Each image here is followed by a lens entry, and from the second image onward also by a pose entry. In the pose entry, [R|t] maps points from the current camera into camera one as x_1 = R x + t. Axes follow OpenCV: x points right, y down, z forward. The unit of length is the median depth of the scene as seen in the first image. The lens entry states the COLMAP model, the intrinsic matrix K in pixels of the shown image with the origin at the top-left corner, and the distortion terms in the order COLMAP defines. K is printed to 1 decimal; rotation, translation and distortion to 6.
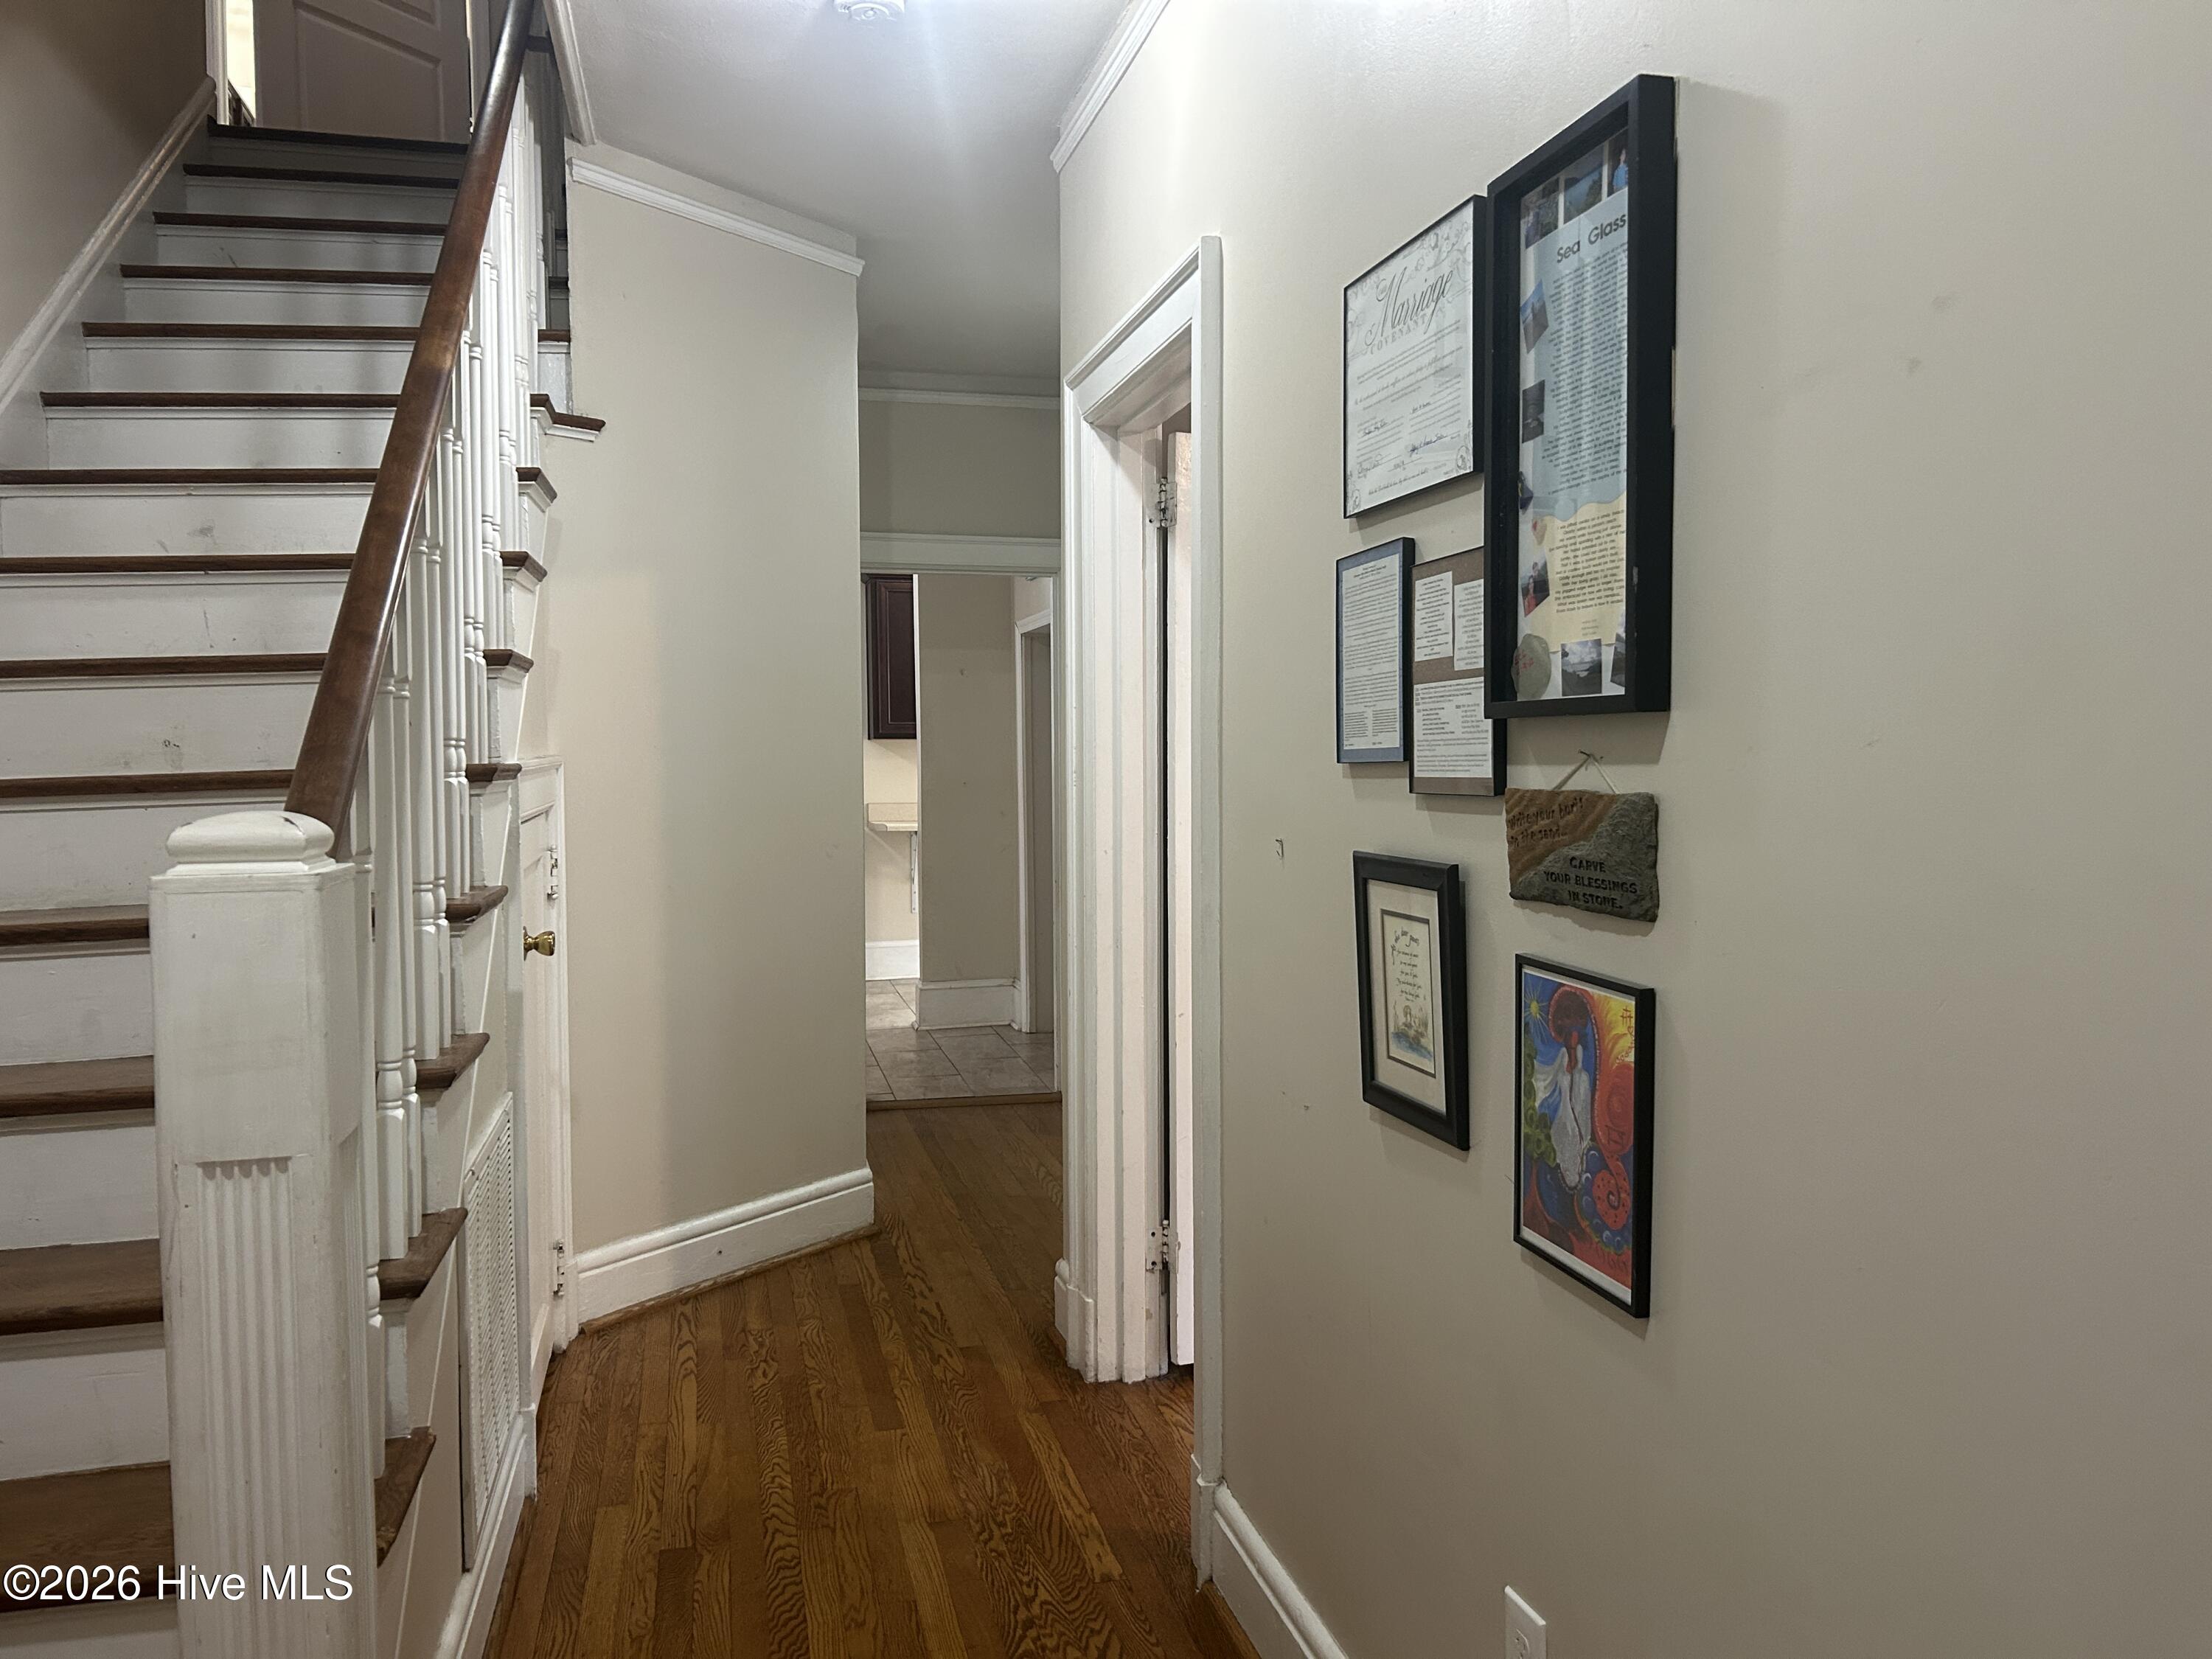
lens RADIAL K [[1649.1, 0, 1088.5], [0, 1649.1, 816.1], [0, 0, 1]] dist [0.051322, -0.062873]
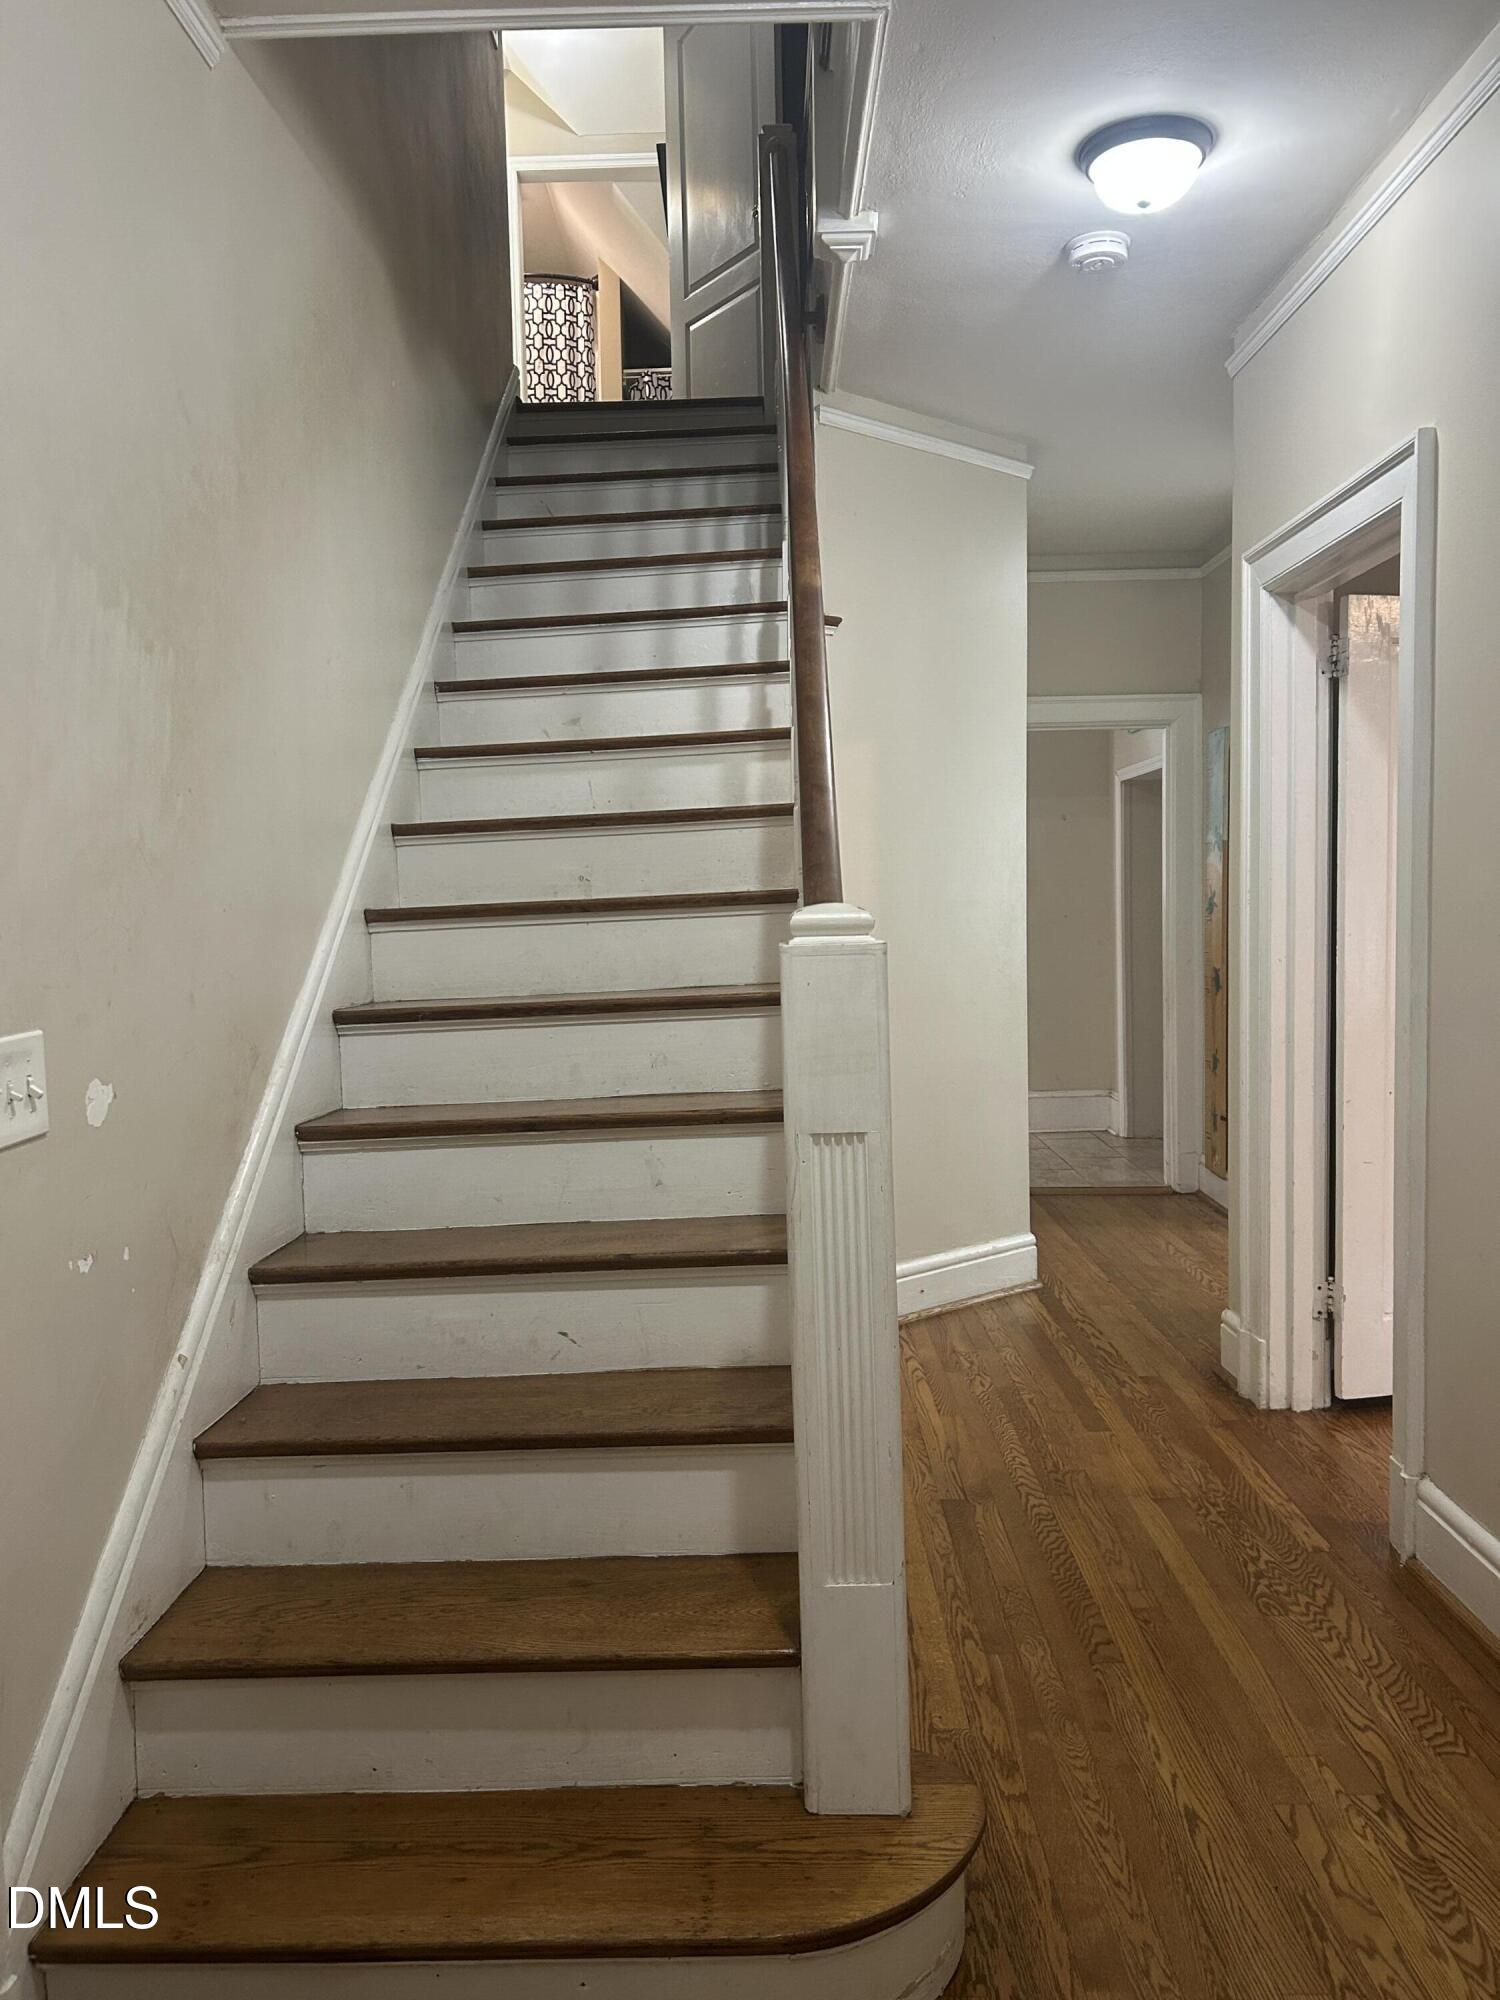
lens RADIAL K [[1491.1, 0, 746.7], [0, 1491.1, 993.8], [0, 0, 1]] dist [0.051322, -0.062873]
pose [[0.970828, -0.000963, -0.239777, -0.100834], [0.006711, 0.999709, 0.023160, 0.018804], [0.239685, -0.024094, 0.970552, -0.121932]]
